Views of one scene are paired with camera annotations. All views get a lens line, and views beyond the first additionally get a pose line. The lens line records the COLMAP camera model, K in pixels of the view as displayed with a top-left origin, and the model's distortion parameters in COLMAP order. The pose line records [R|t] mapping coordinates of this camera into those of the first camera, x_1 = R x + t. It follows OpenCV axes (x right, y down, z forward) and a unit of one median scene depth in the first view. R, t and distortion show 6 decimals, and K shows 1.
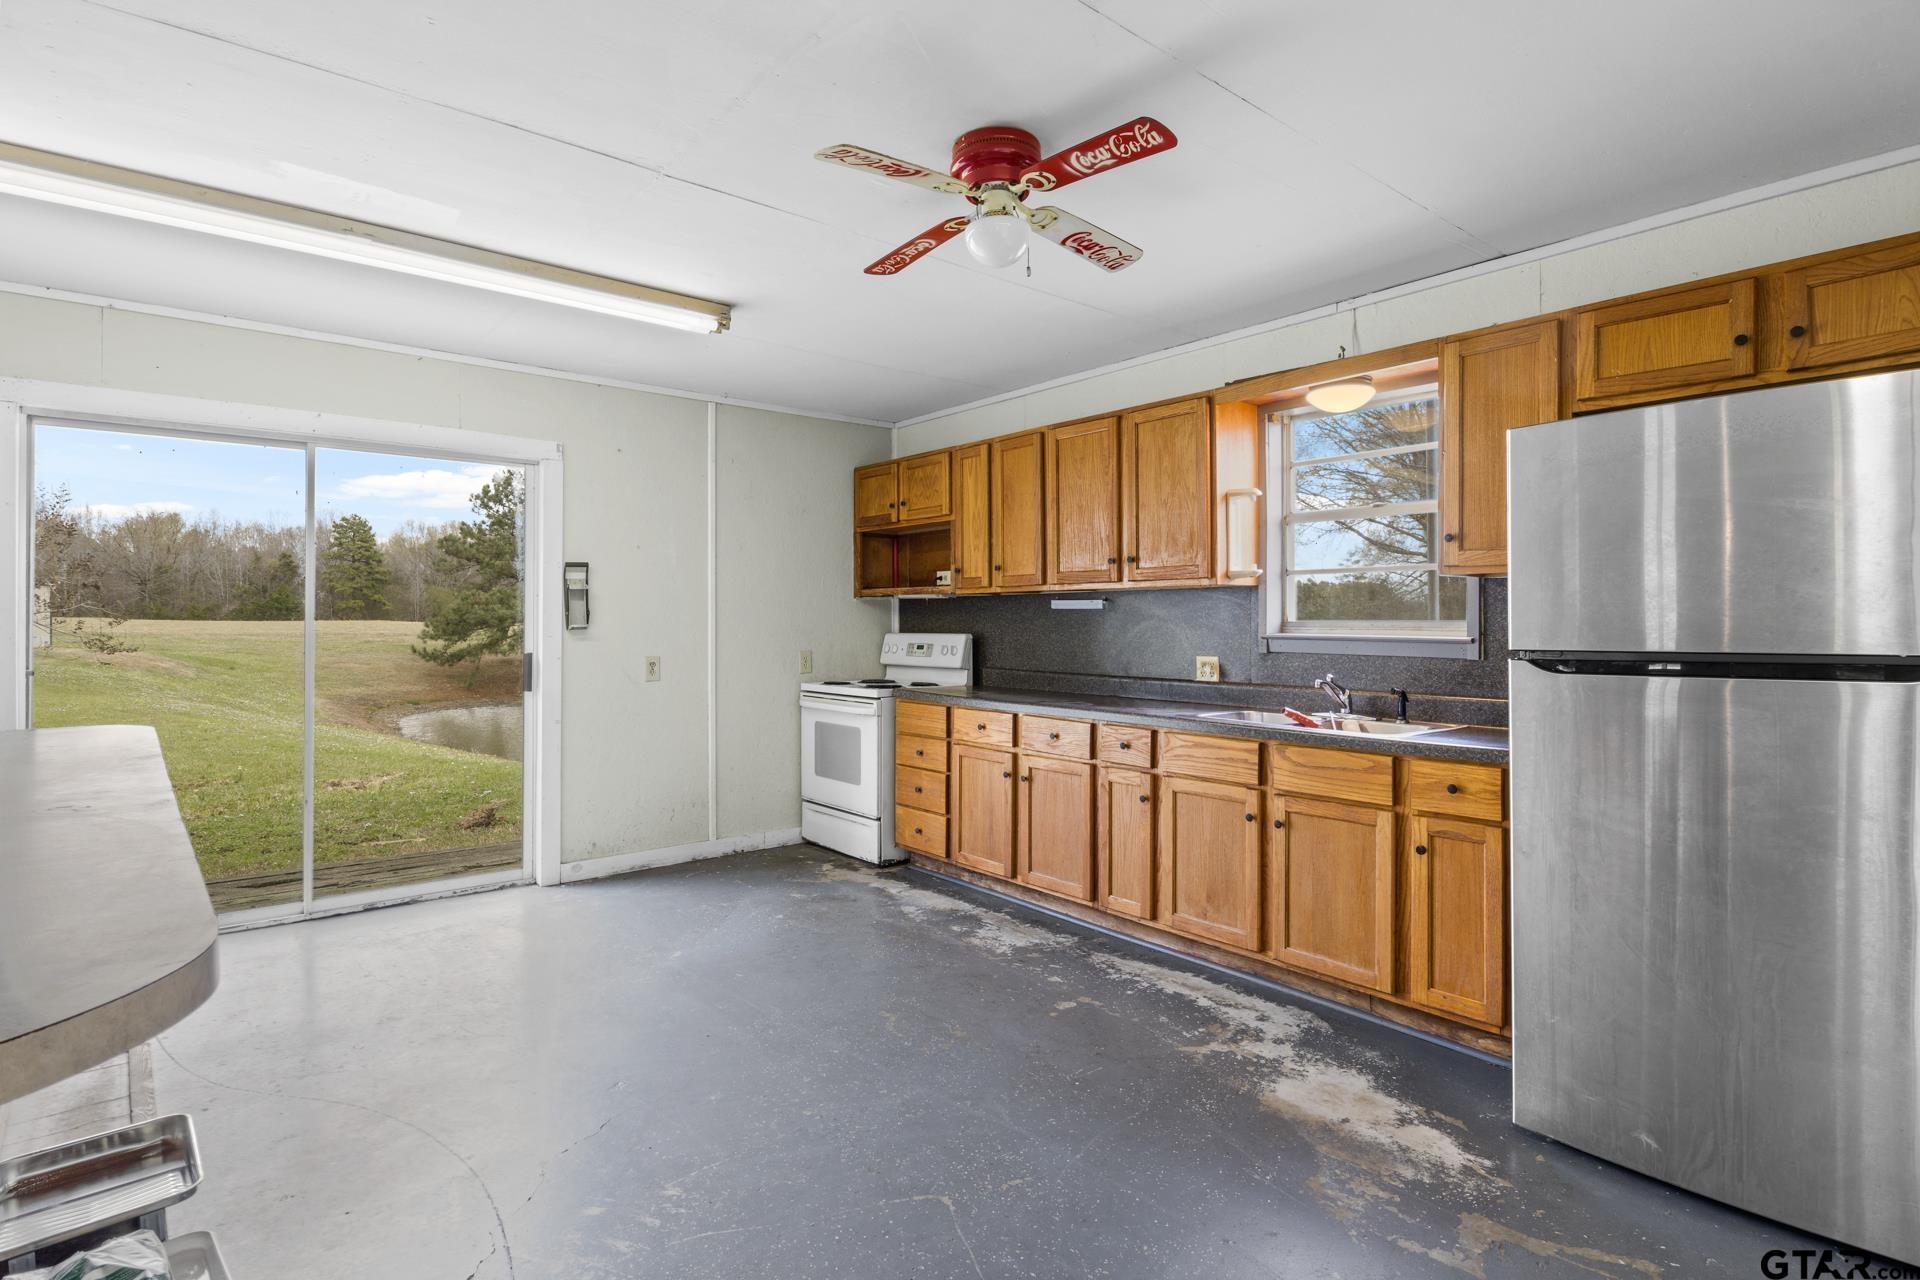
lens RADIAL K [[969.3, 0, 979.7], [0, 969.3, 624.2], [0, 0, 1]] dist [-0.002362, -0.000273]
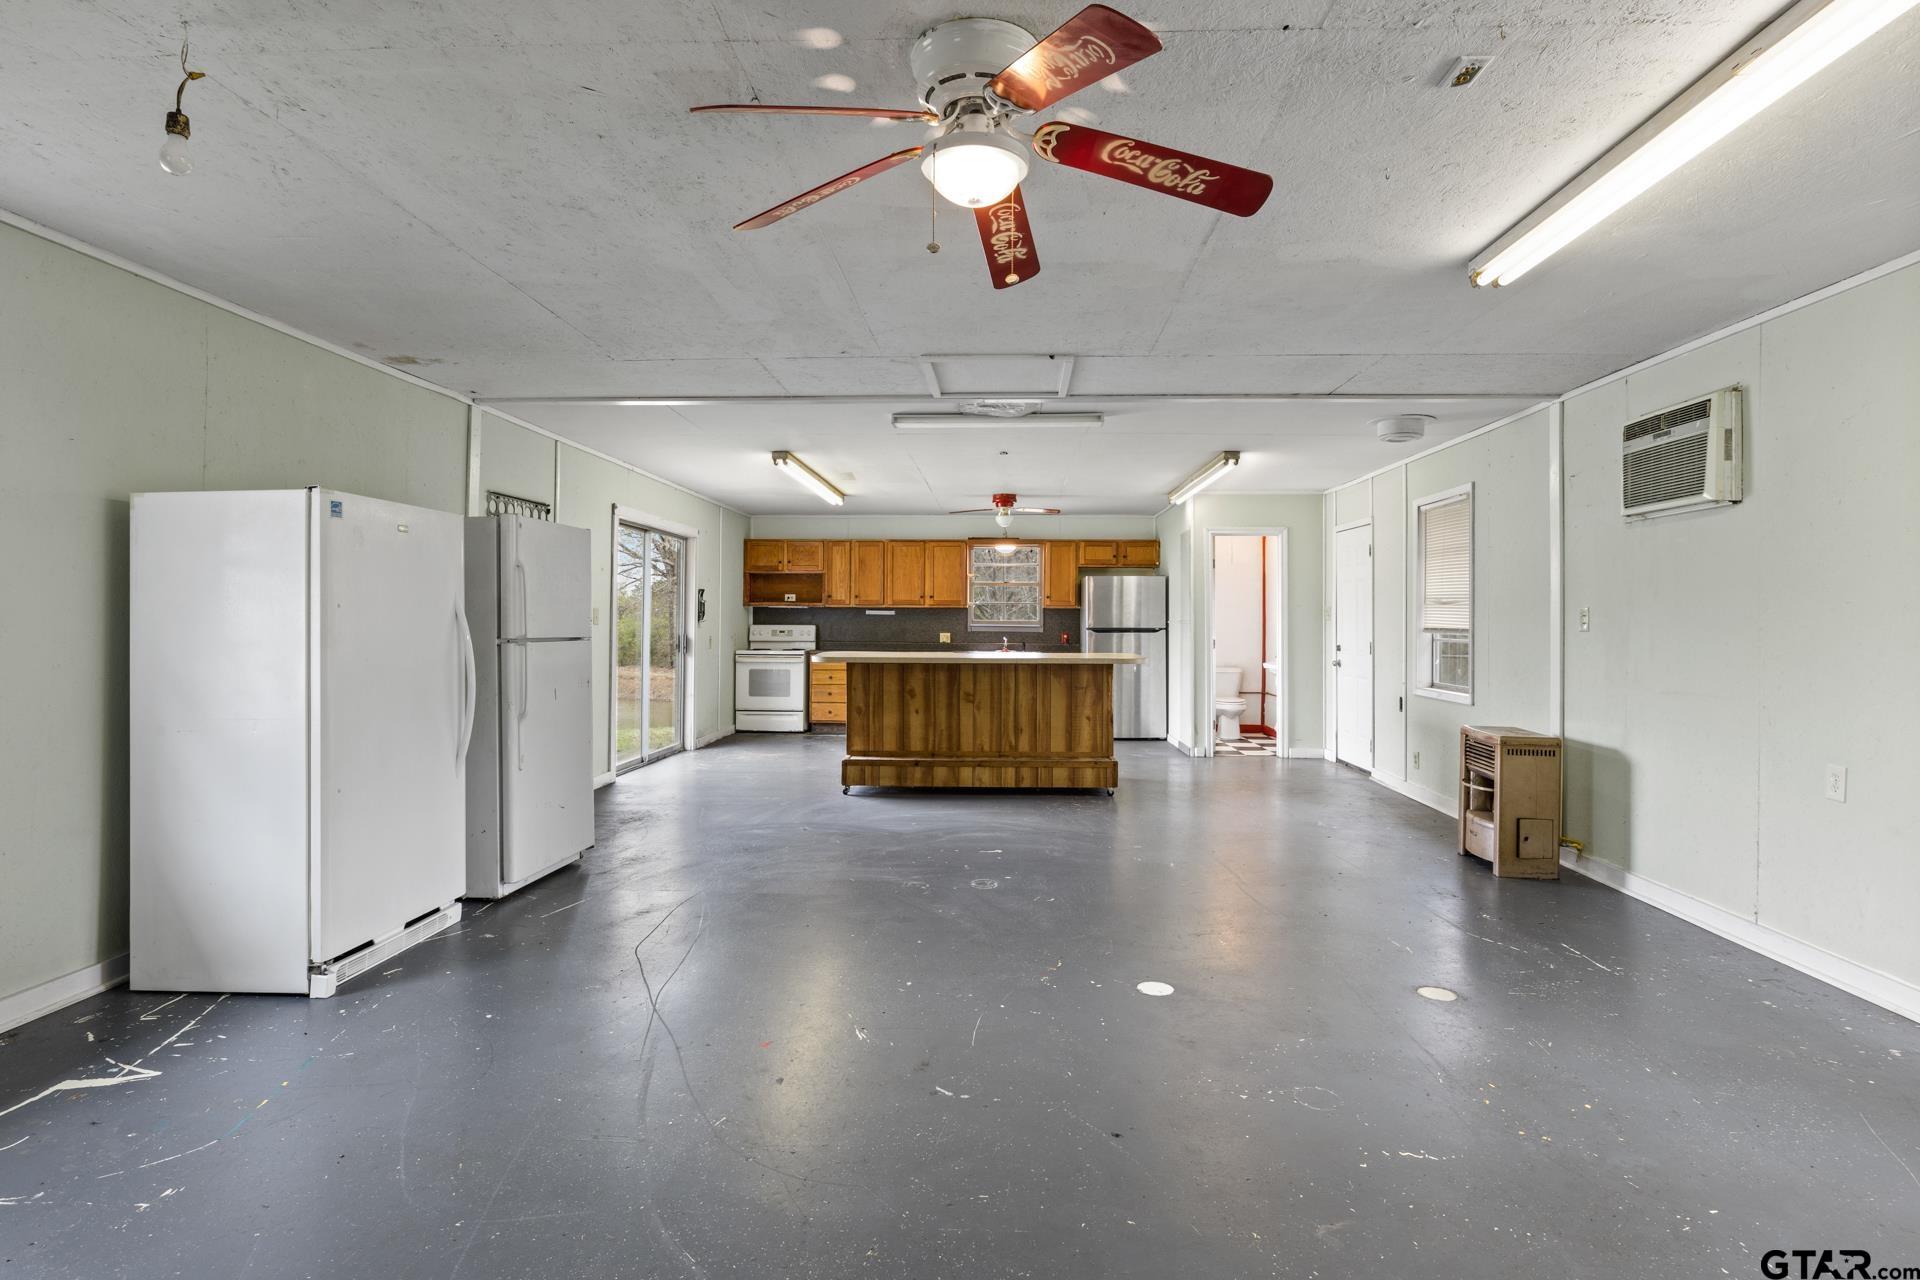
lens RADIAL K [[969.3, 0, 979.7], [0, 969.3, 624.2], [0, 0, 1]] dist [-0.002362, -0.000273]
pose [[0.673809, 0.003154, 0.738899, -1.300216], [-0.007257, 0.999971, 0.002349, 0.000372], [-0.738870, -0.006945, 0.673812, -0.678093]]
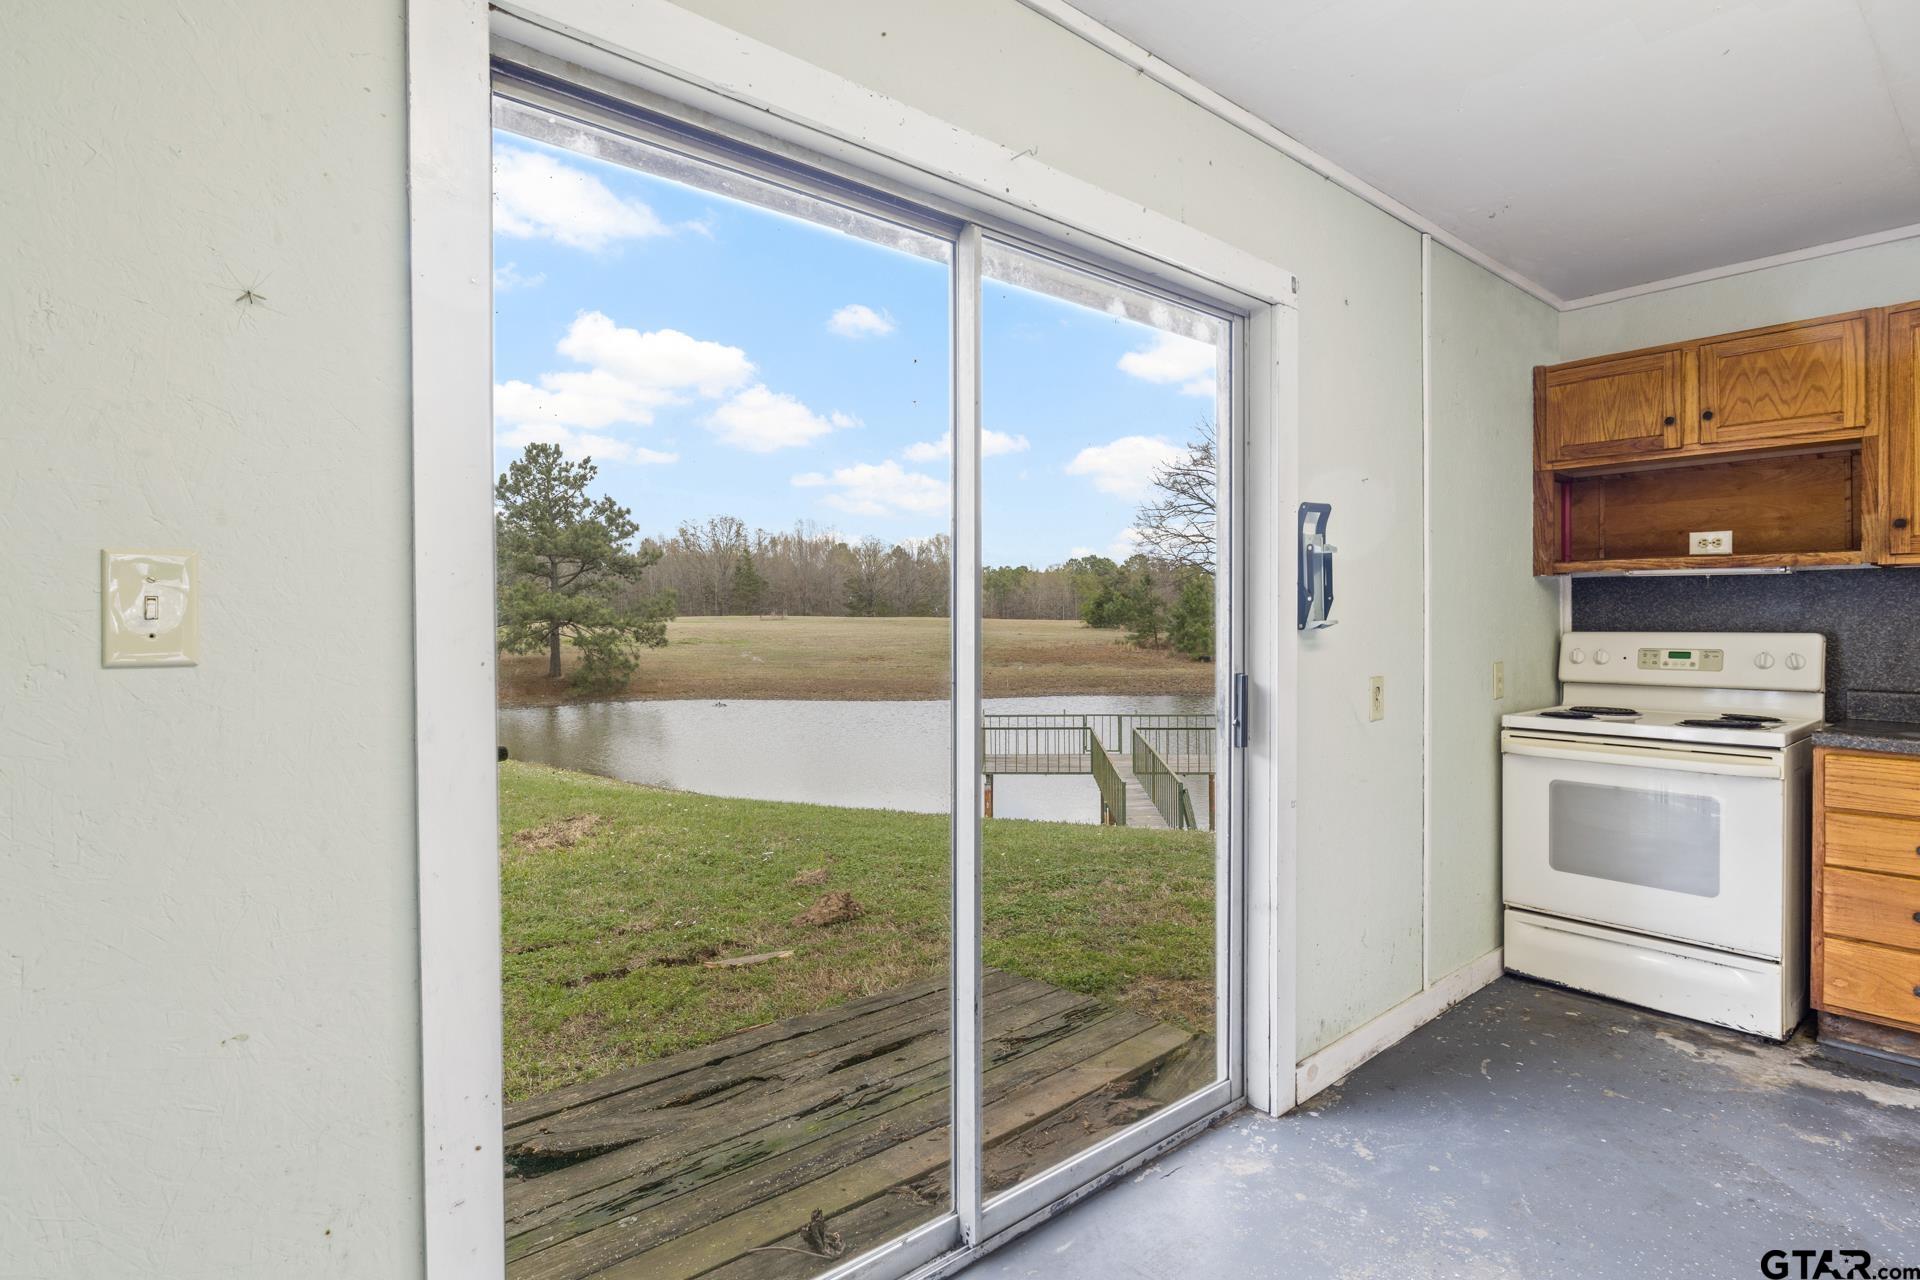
lens RADIAL K [[969.3, 0, 979.7], [0, 969.3, 624.2], [0, 0, 1]] dist [-0.002362, -0.000273]
pose [[0.999868, -0.002153, 0.016130, -0.524193], [0.002092, 0.999991, 0.003787, 0.000881], [-0.016138, -0.003752, 0.999863, 0.400044]]
